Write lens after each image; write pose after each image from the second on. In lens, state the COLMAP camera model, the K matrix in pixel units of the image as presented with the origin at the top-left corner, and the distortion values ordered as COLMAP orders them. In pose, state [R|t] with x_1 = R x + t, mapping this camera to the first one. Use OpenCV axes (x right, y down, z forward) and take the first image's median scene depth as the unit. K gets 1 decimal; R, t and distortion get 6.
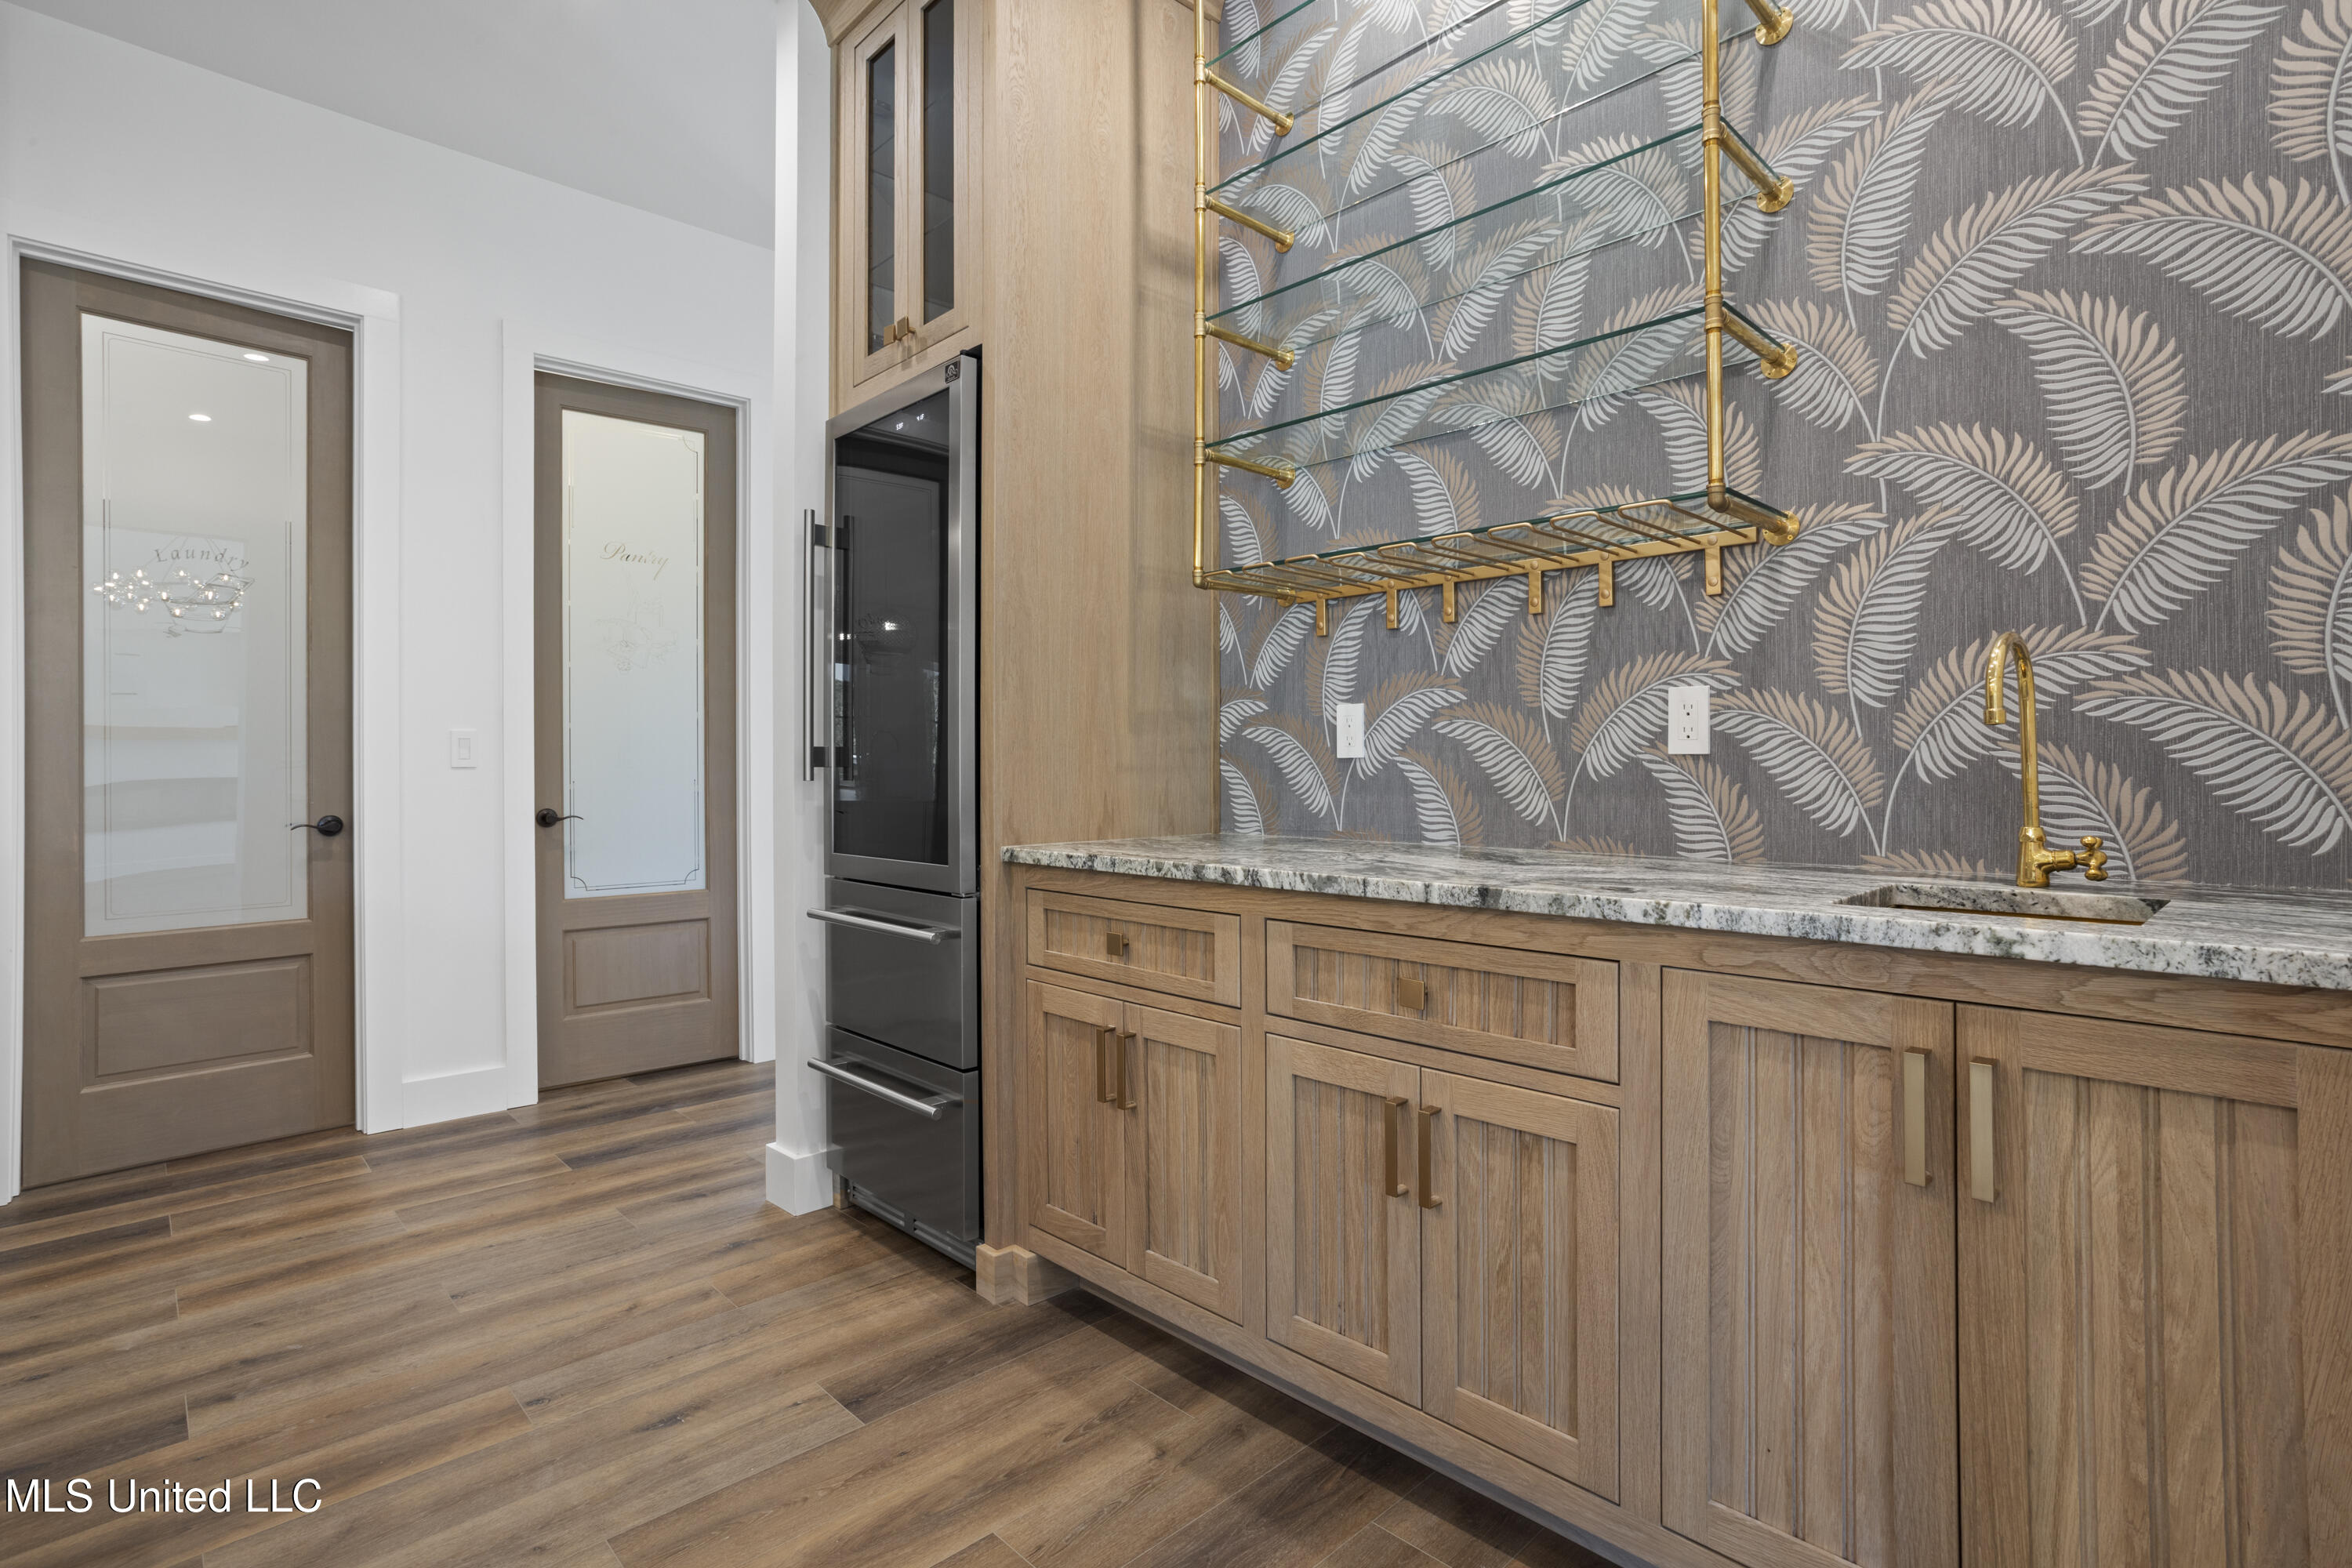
lens RADIAL K [[1118.3, 0, 1182.5], [0, 1118.3, 763.7], [0, 0, 1]] dist [-0.004892, 0.002965]
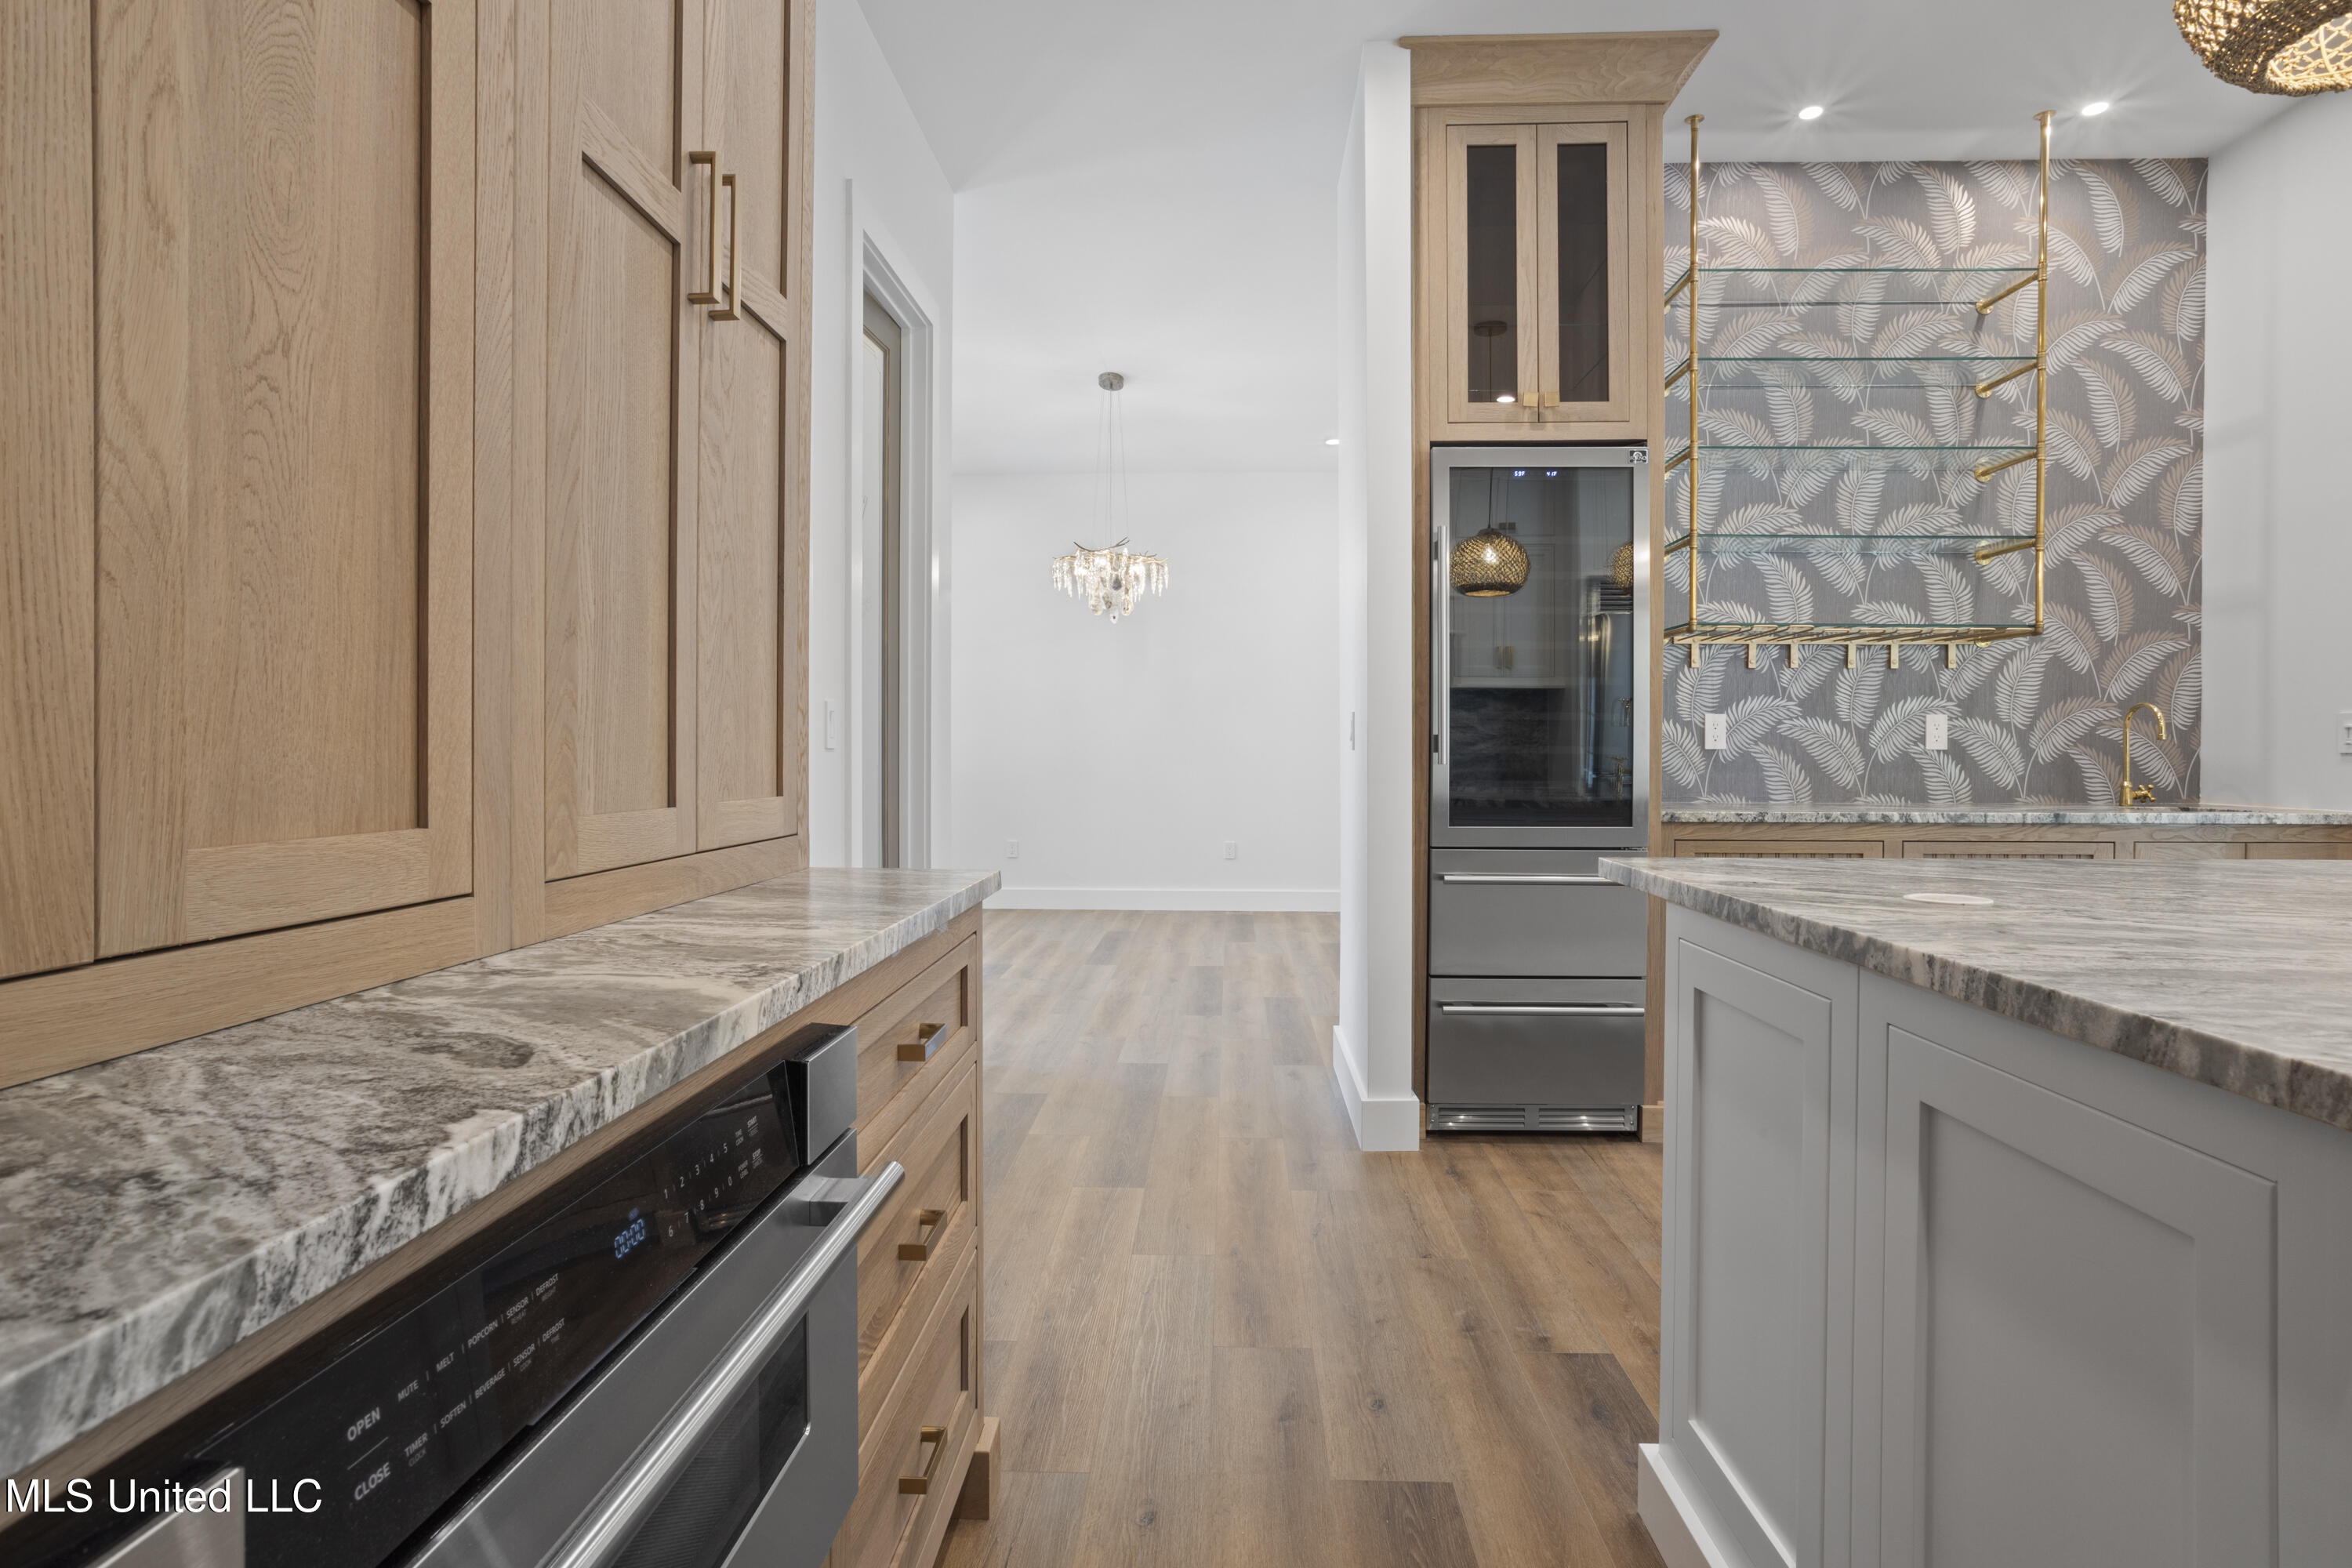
lens RADIAL K [[1239.4, 0, 1161.4], [0, 1239.4, 758.6], [0, 0, 1]] dist [0.021692, -0.000210]
pose [[0.700669, 0.004827, 0.713470, -2.001297], [-0.007995, 0.999967, 0.001086, 0.015400], [-0.713441, -0.006465, 0.700685, 0.438273]]
